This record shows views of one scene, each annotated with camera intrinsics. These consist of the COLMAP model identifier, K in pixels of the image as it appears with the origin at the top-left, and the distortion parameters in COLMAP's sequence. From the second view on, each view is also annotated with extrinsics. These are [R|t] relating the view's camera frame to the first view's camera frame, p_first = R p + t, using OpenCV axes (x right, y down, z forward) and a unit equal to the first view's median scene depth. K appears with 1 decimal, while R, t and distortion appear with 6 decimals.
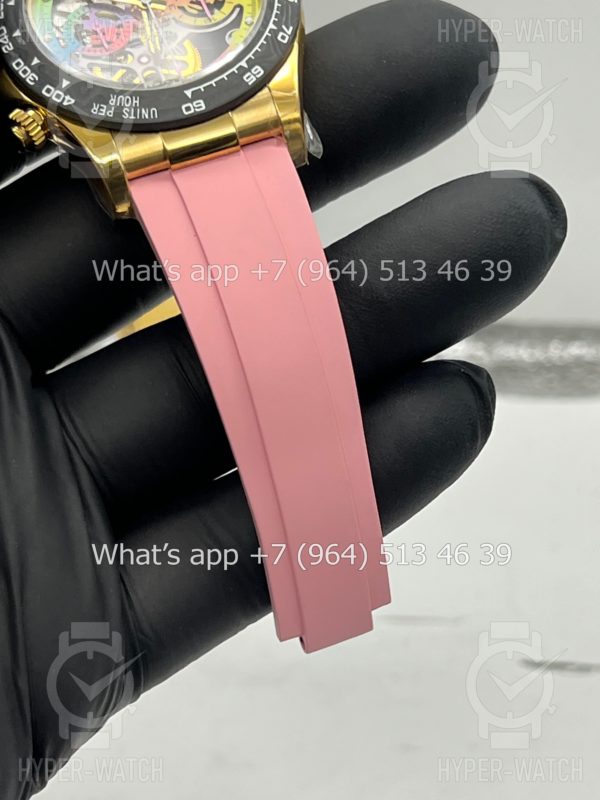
lens RADIAL K [[1871.1, 0, 301.1], [0, 1871.1, 398.0], [0, 0, 1]] dist [0.259890, 0.000000]
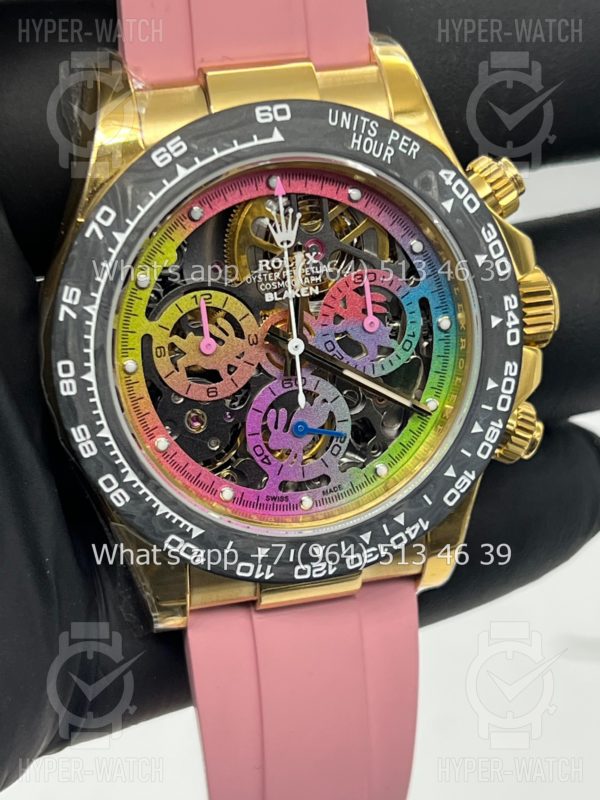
lens RADIAL K [[1871.1, 0, 295.8], [0, 1871.1, 399.4], [0, 0, 1]] dist [0.259890, 0.000000]
pose [[-0.942429, -0.219621, -0.252181, 0.074943], [0.085384, -0.887149, 0.453516, -0.525148], [-0.323323, 0.405874, 0.854826, 0.484058]]
